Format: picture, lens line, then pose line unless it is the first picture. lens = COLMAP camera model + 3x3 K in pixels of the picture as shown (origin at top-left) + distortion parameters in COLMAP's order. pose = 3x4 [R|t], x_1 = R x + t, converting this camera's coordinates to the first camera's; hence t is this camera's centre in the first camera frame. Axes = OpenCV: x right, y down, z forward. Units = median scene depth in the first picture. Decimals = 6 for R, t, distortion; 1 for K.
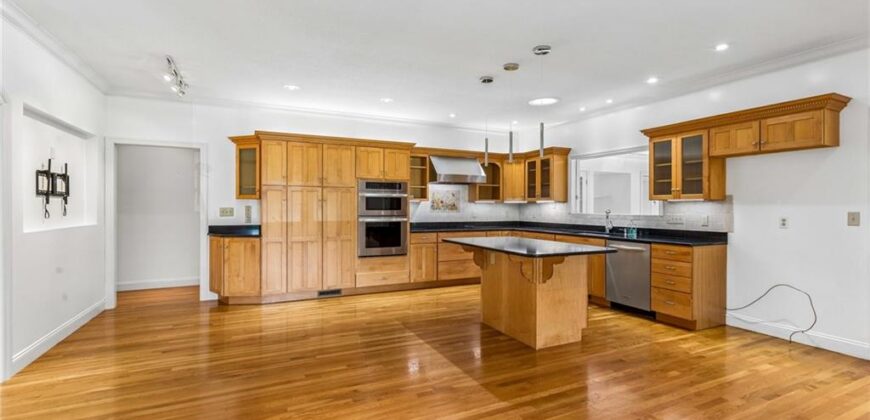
lens RADIAL K [[394.2, 0, 437.3], [0, 394.2, 209.4], [0, 0, 1]] dist [0.003872, 0.000504]
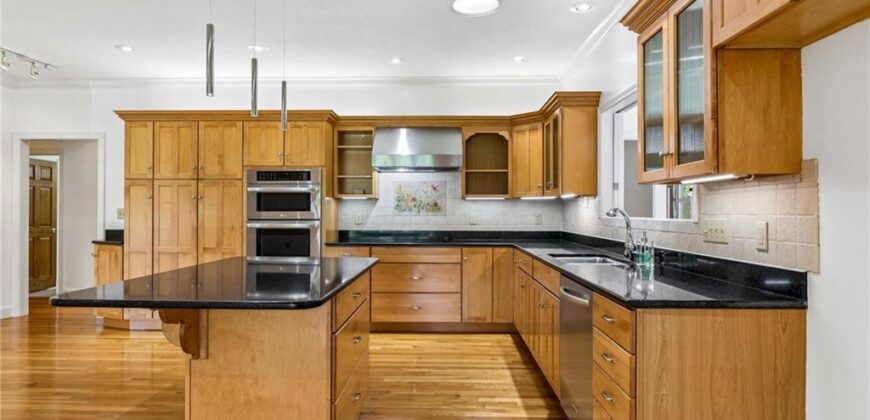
lens RADIAL K [[484.3, 0, 436.1], [0, 484.3, 208.9], [0, 0, 1]] dist [0.000102, 0.000059]
pose [[0.886044, -0.003971, -0.463585, 0.501859], [-0.002411, 0.999910, -0.013172, 0.008560], [0.463595, 0.012789, 0.885955, 0.385892]]
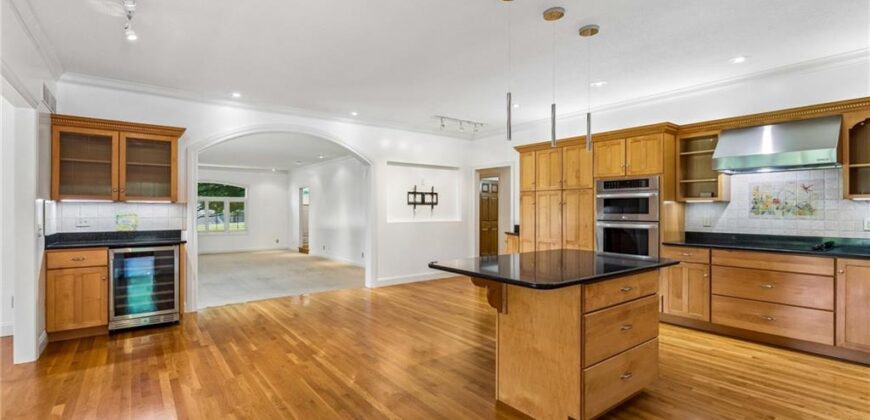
lens RADIAL K [[400.5, 0, 435.7], [0, 400.5, 209.6], [0, 0, 1]] dist [0.003828, -0.000616]
pose [[0.198771, -0.004368, -0.980036, 0.613915], [-0.007097, 0.999957, -0.005896, 0.001158], [0.980020, 0.008127, 0.198731, 0.461712]]
